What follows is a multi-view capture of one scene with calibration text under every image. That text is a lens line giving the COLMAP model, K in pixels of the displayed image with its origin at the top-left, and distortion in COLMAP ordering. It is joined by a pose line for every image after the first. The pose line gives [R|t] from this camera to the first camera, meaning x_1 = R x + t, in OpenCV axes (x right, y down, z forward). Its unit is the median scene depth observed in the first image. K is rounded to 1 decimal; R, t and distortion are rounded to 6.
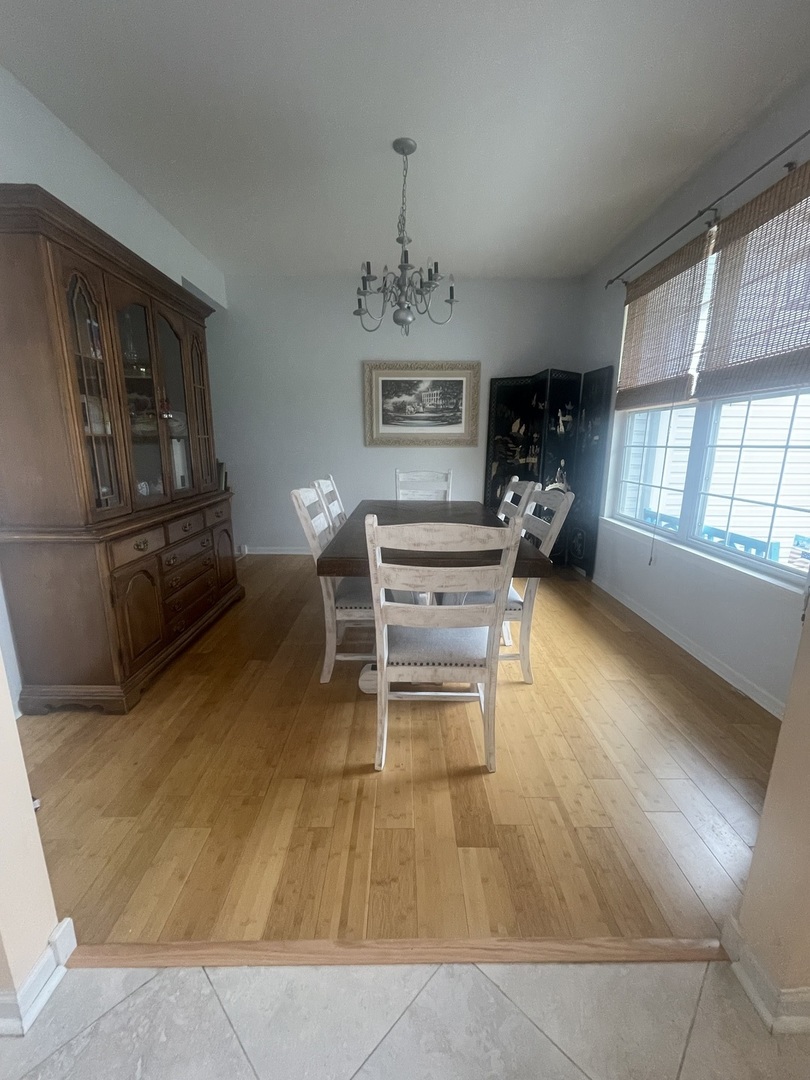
lens RADIAL K [[436.7, 0, 408.7], [0, 436.7, 536.3], [0, 0, 1]] dist [-0.000498, -0.000137]
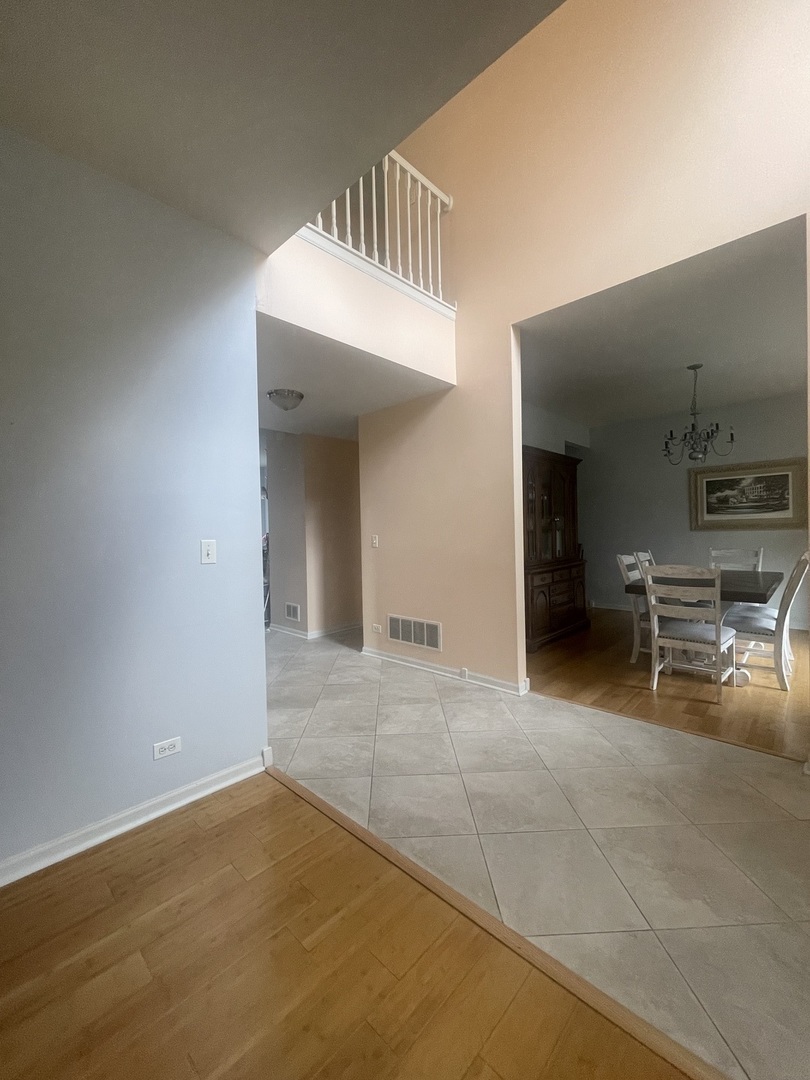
lens RADIAL K [[436.7, 0, 408.7], [0, 436.7, 536.3], [0, 0, 1]] dist [-0.000498, -0.000137]
pose [[0.721483, -0.013585, -0.692299, 0.274070], [-0.118651, 0.982594, -0.142934, 0.134327], [0.682191, 0.185266, 0.707313, -0.689504]]
